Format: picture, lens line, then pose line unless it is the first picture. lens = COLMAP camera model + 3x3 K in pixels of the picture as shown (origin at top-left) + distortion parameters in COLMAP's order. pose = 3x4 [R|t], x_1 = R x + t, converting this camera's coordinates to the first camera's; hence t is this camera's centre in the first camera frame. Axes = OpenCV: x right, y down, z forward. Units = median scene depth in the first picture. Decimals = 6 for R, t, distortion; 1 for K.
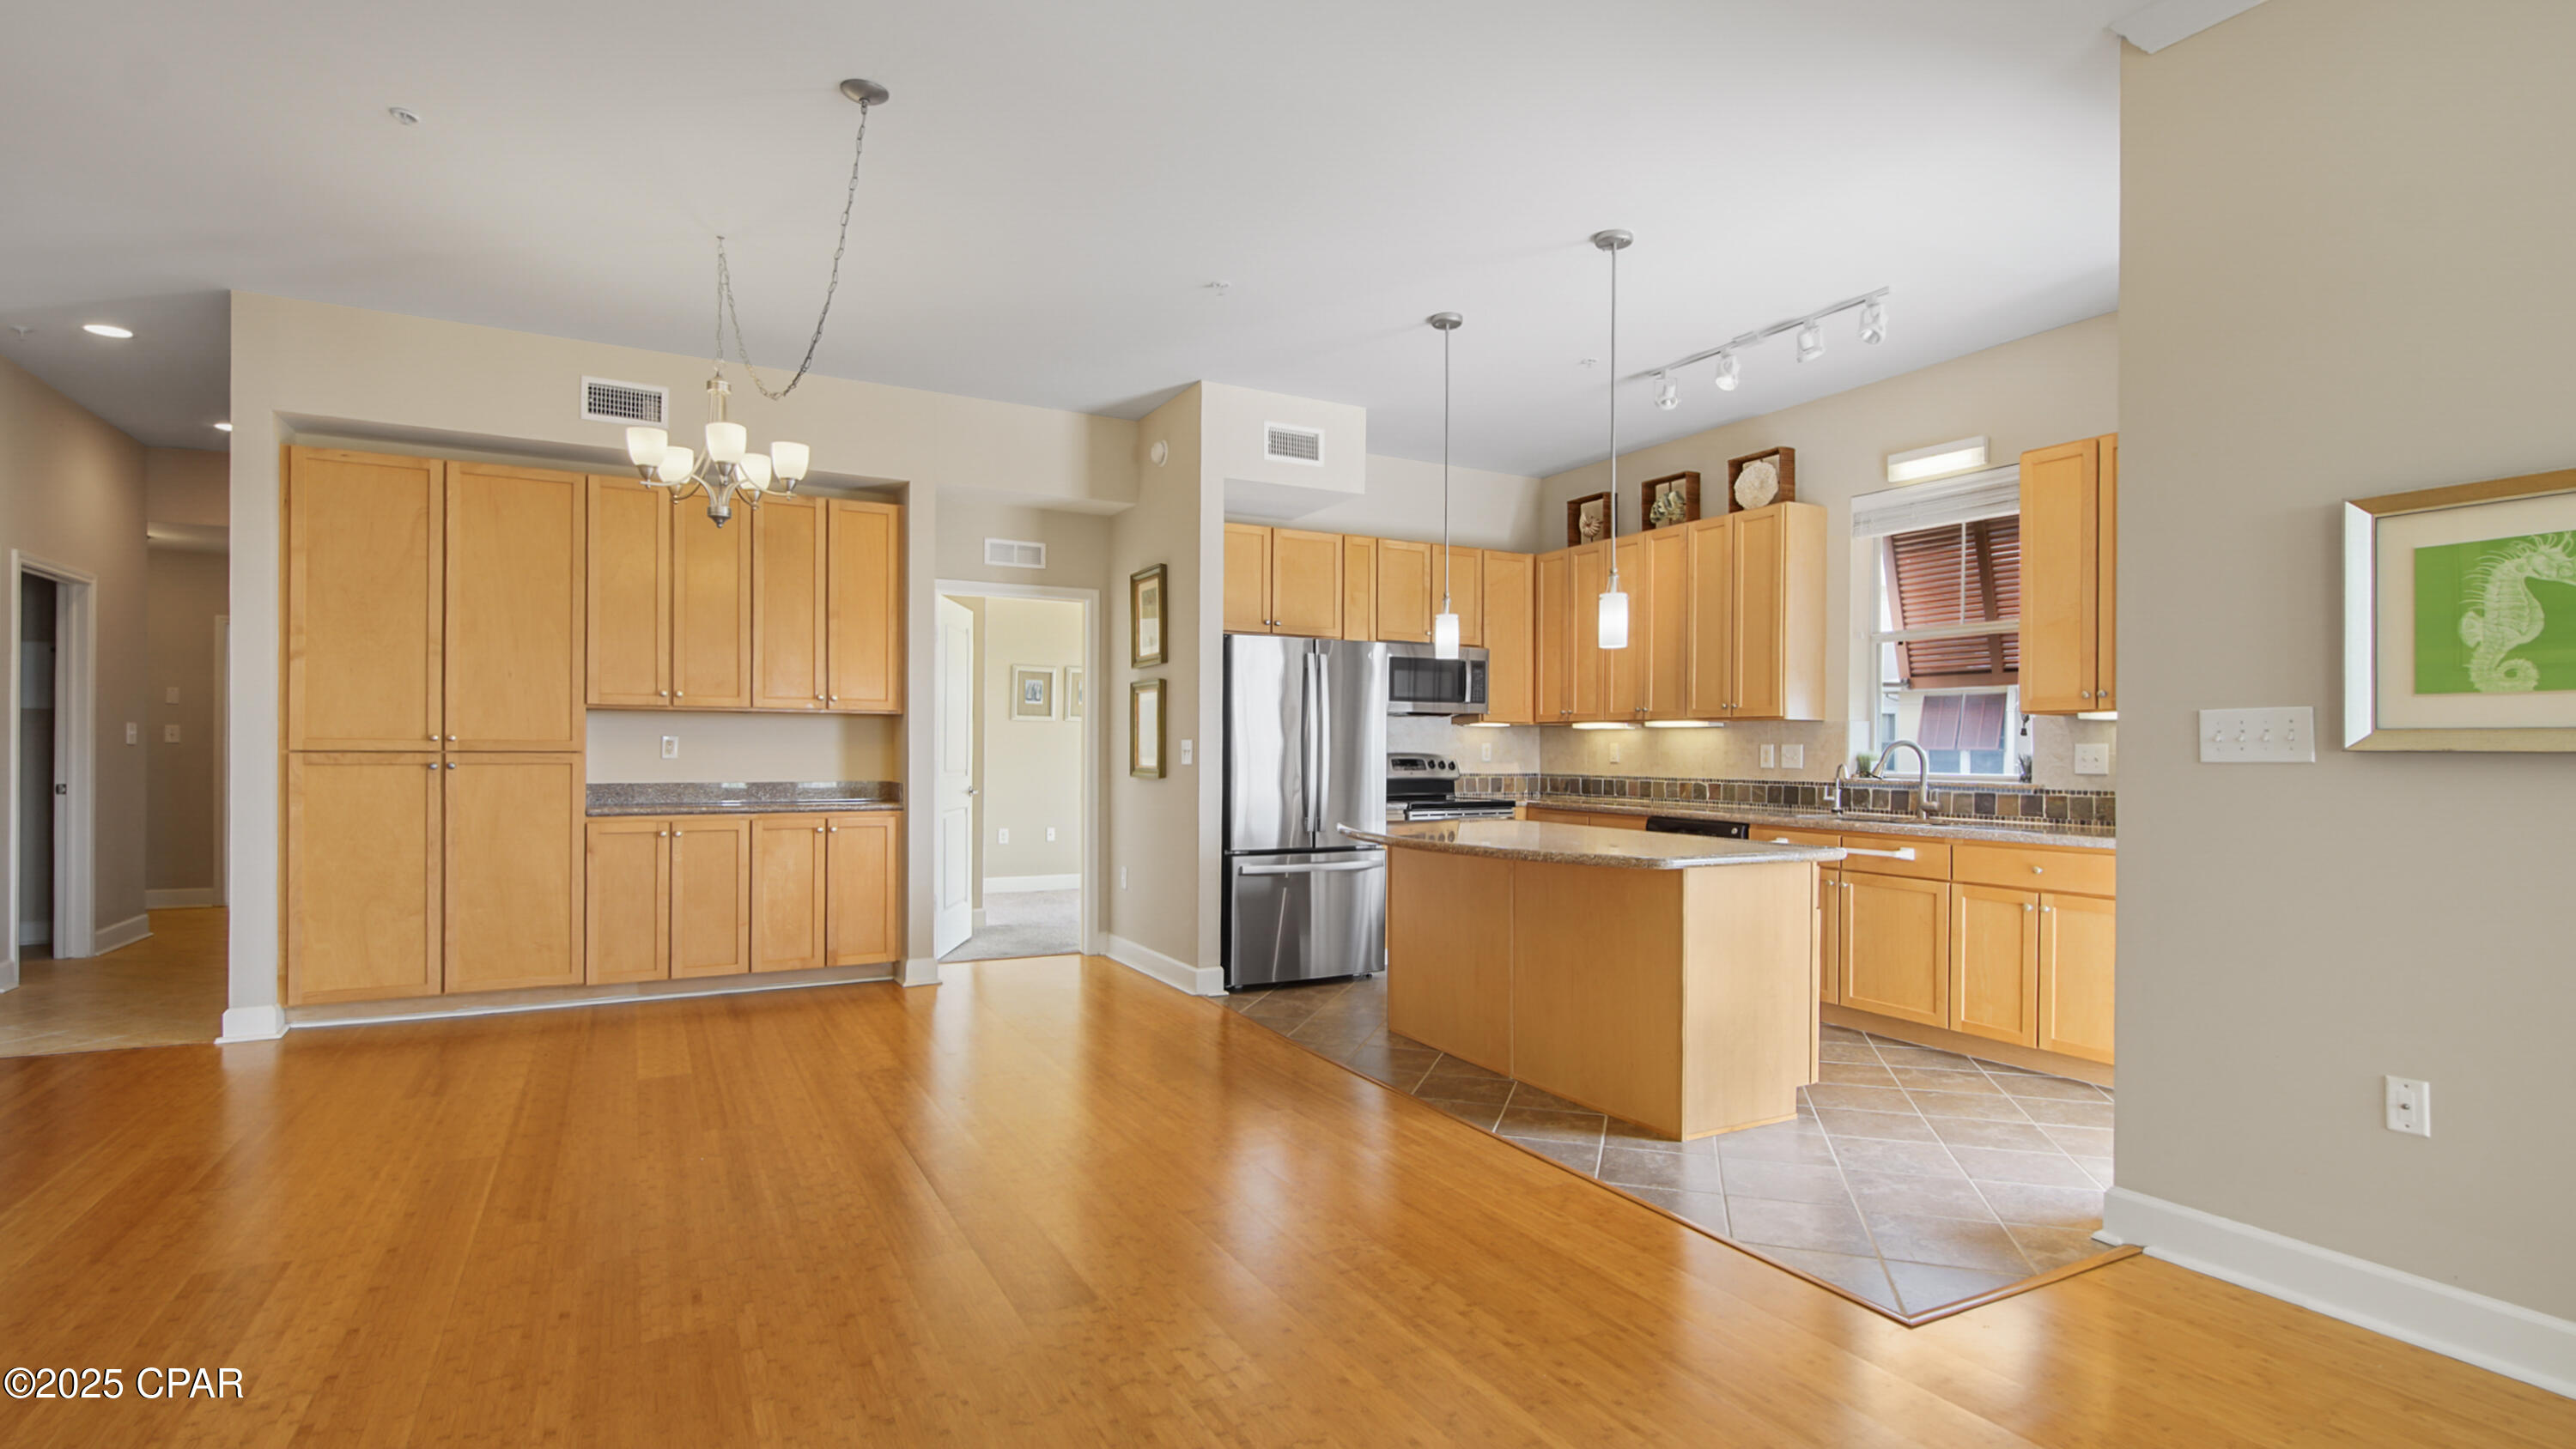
lens RADIAL K [[1226.9, 0, 1277.5], [0, 1226.9, 744.5], [0, 0, 1]] dist [-0.000441, -0.000244]
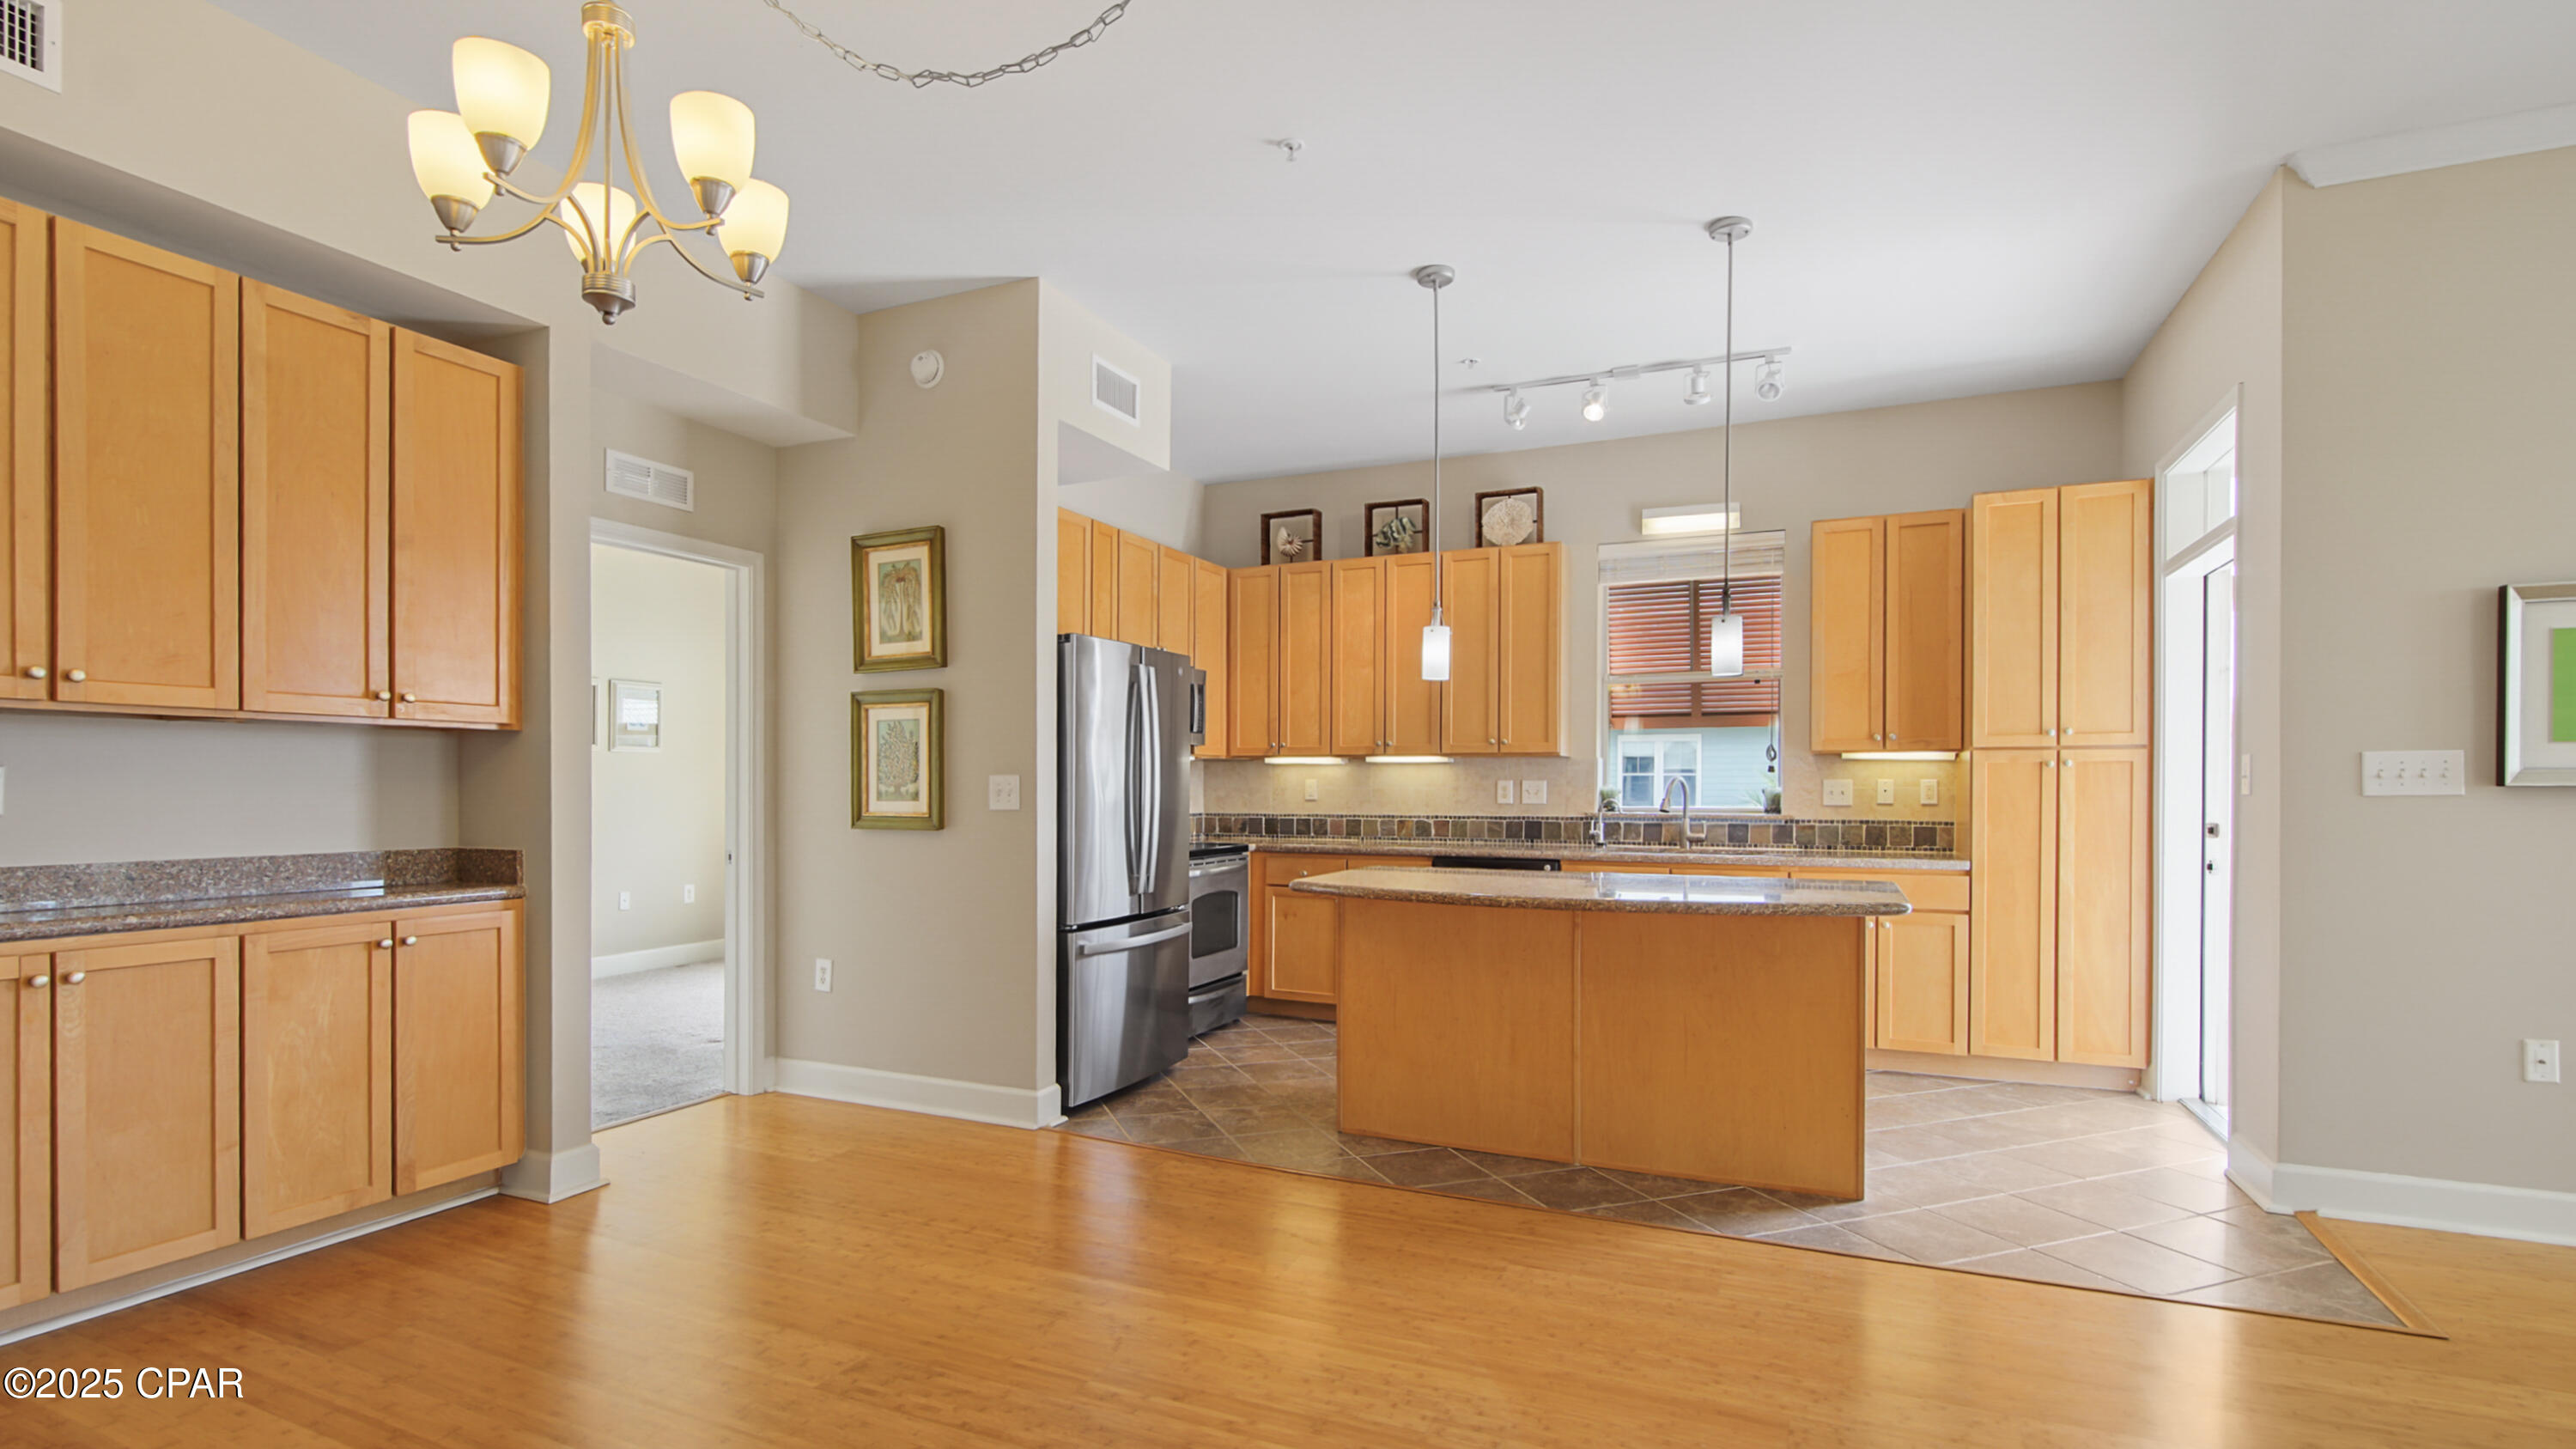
lens RADIAL K [[1222.5, 0, 1278.2], [0, 1222.5, 784.9], [0, 0, 1]] dist [-0.001367, -0.001562]
pose [[0.791089, -0.003816, 0.611689, -0.391862], [0.001263, 0.999989, 0.004605, -0.001338], [-0.611700, -0.002870, 0.791085, 0.342901]]
